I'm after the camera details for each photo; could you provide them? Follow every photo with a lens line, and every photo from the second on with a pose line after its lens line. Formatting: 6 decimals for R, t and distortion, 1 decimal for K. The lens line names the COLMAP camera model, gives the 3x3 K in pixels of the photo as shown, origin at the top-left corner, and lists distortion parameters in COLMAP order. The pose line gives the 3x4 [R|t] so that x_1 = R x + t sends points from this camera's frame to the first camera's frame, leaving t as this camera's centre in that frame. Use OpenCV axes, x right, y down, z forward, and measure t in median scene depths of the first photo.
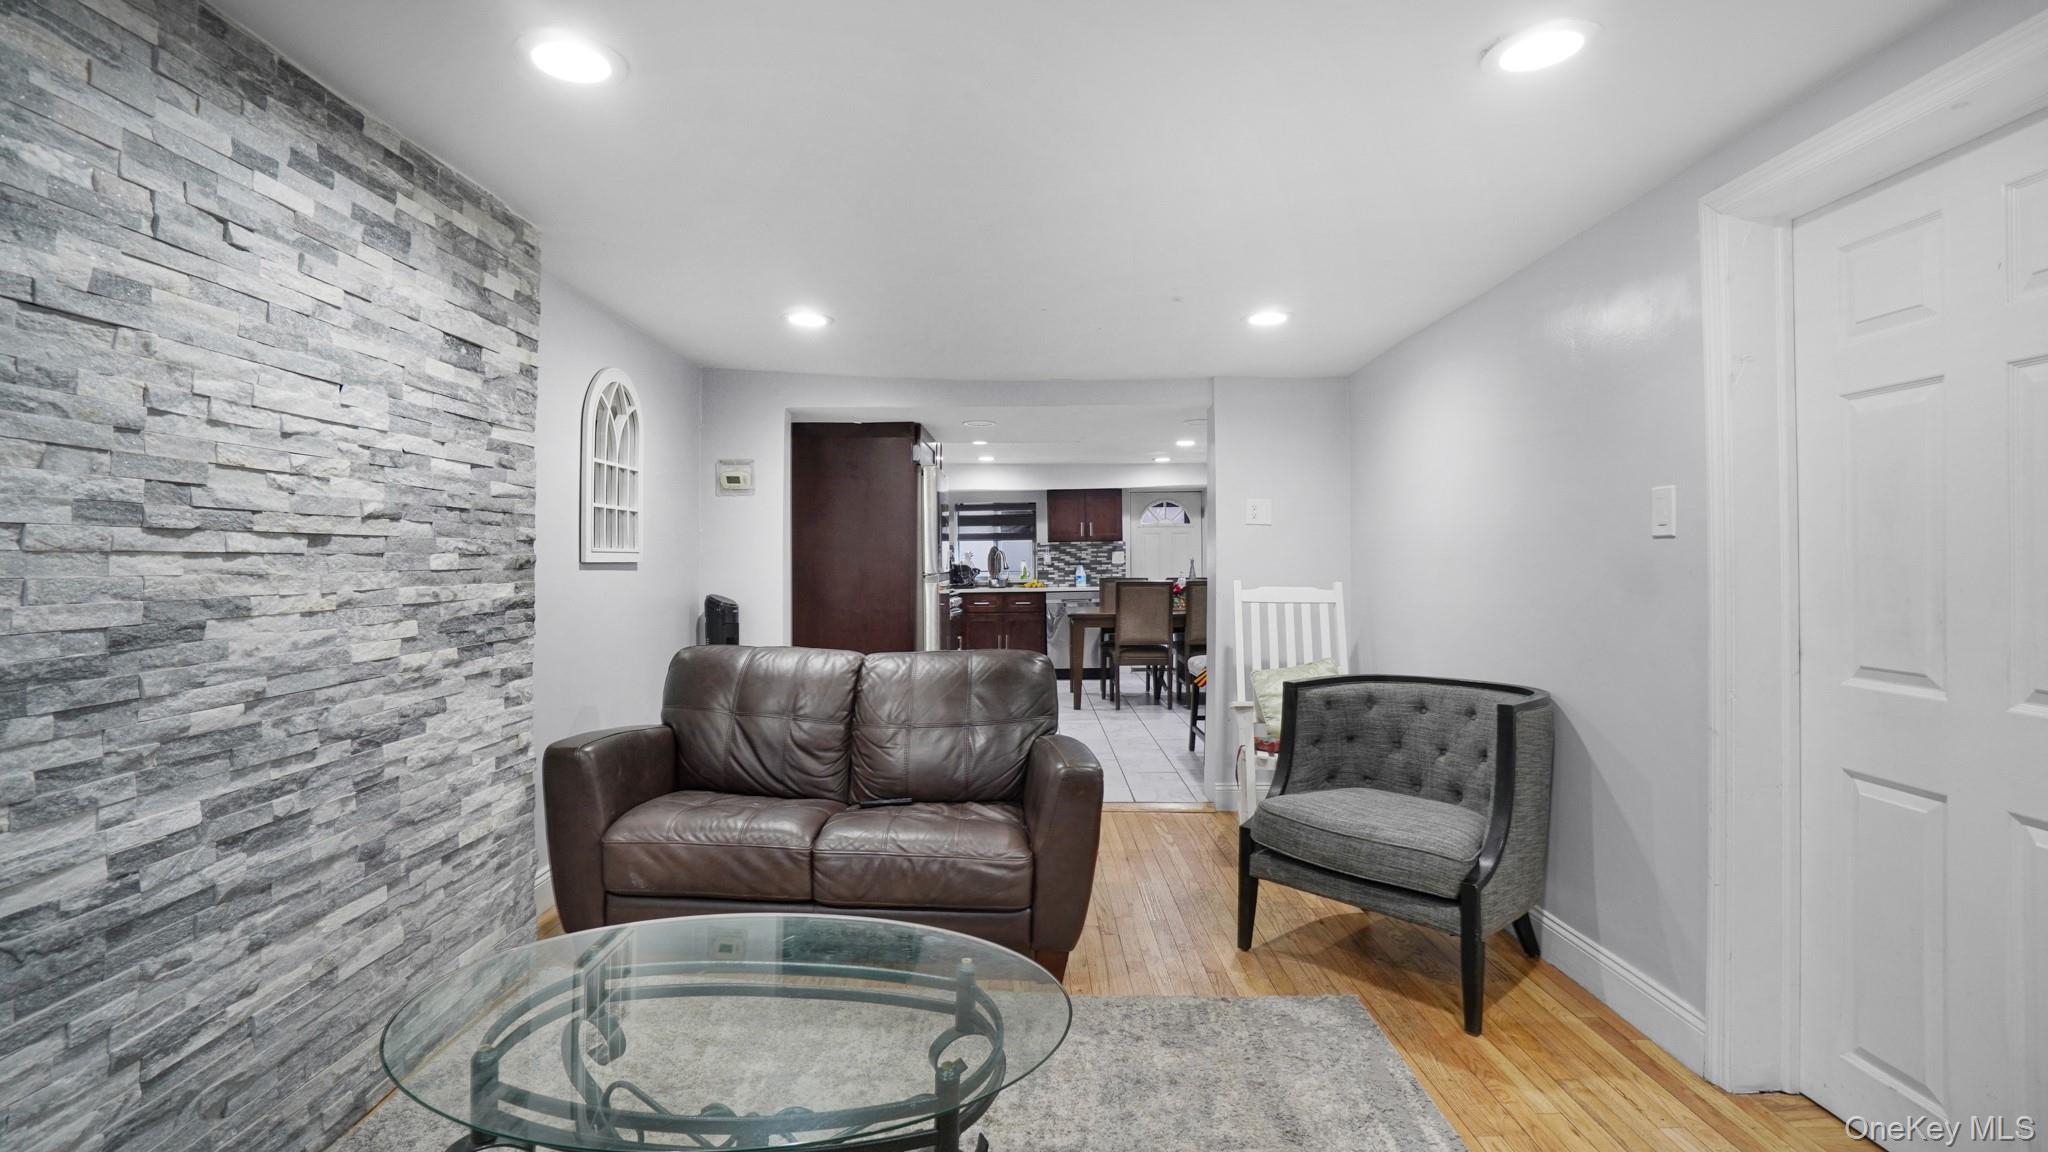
lens RADIAL K [[919.3, 0, 1016.5], [0, 919.3, 567.9], [0, 0, 1]] dist [-0.068464, 0.026714]
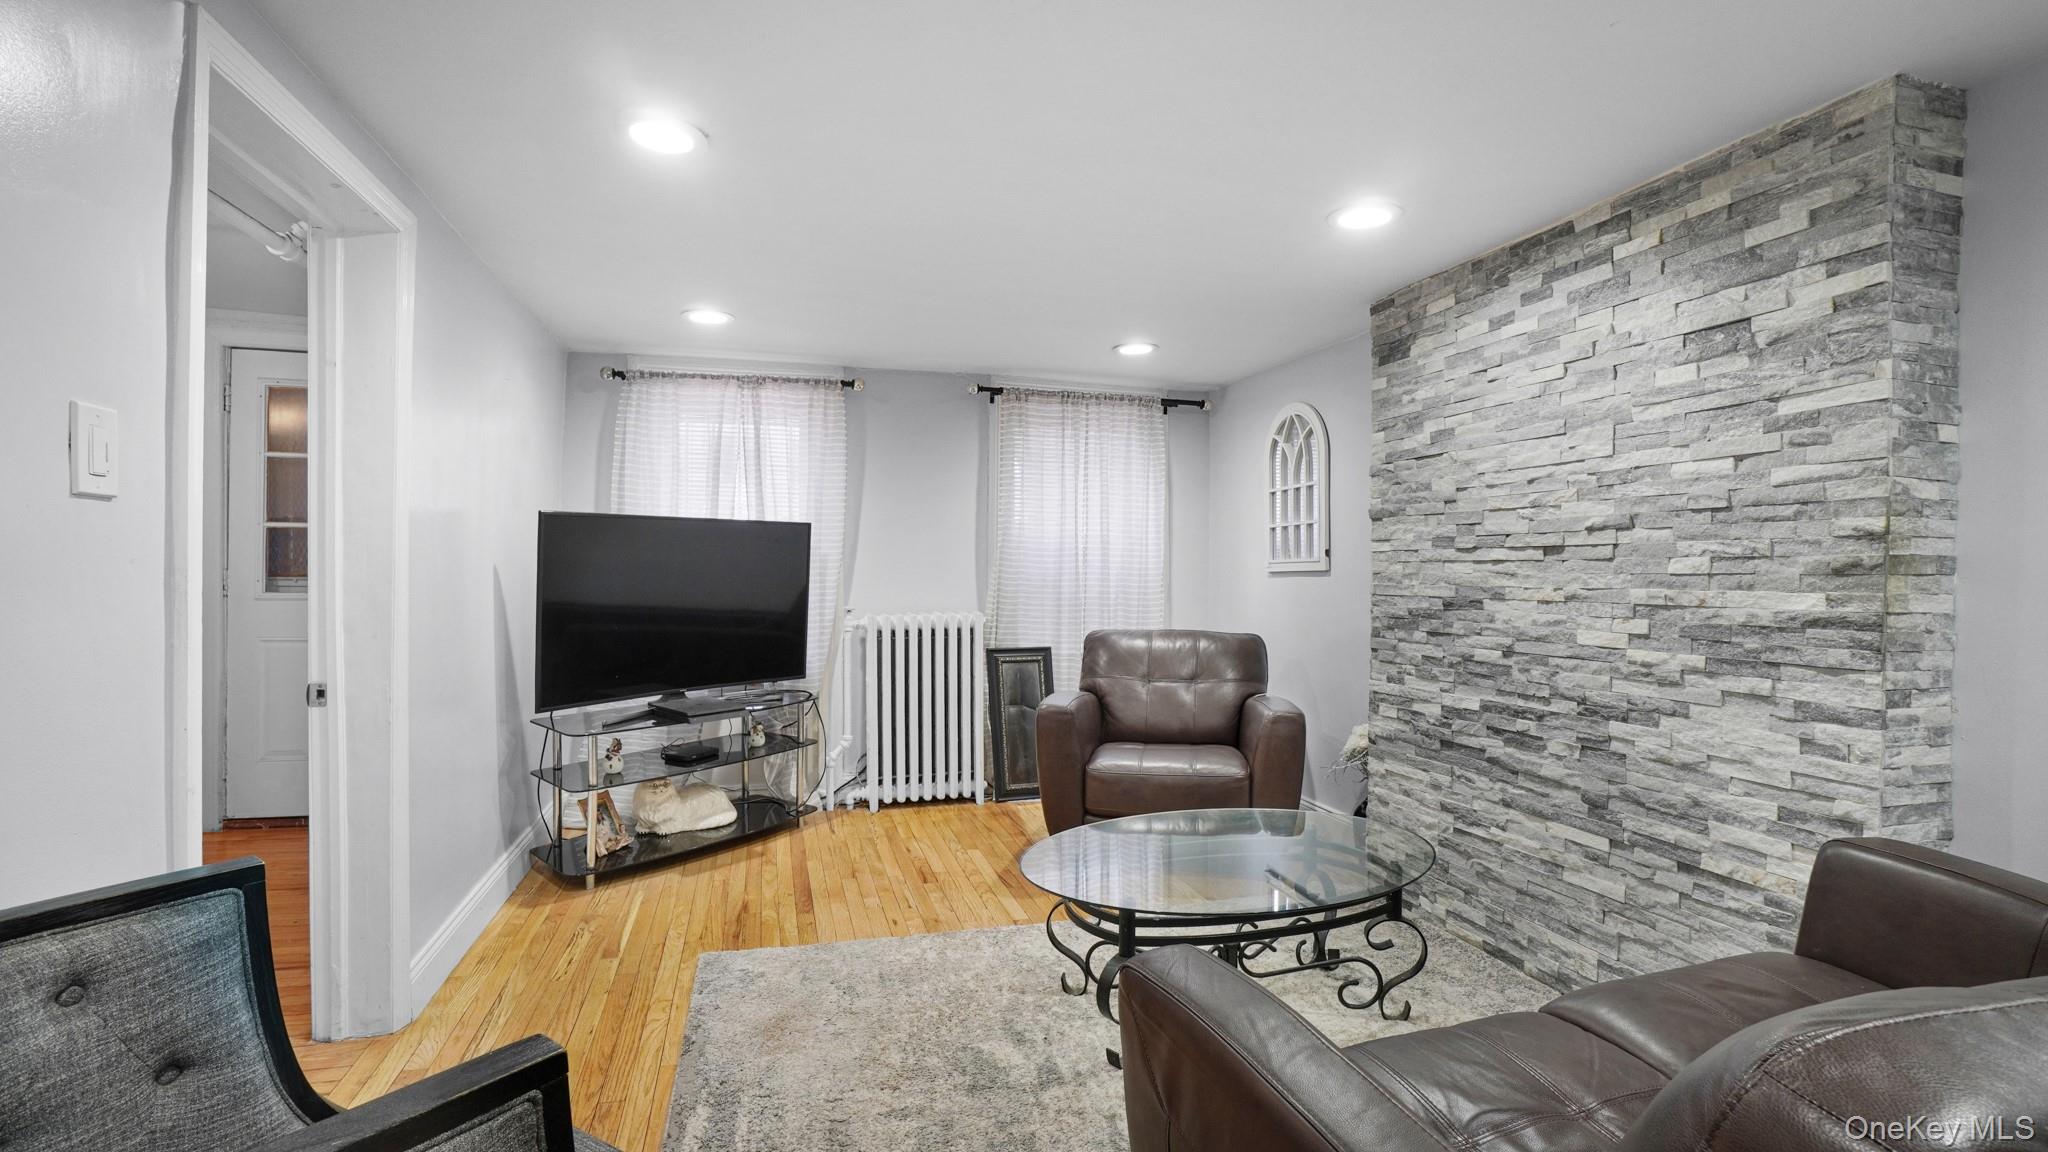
lens RADIAL K [[919.3, 0, 1016.5], [0, 919.3, 567.9], [0, 0, 1]] dist [-0.068464, 0.026714]
pose [[-0.962558, -0.005873, -0.271011, 0.359171], [-0.007768, 0.999952, 0.005920, -0.004680], [0.270963, 0.007803, -0.962558, 1.859112]]
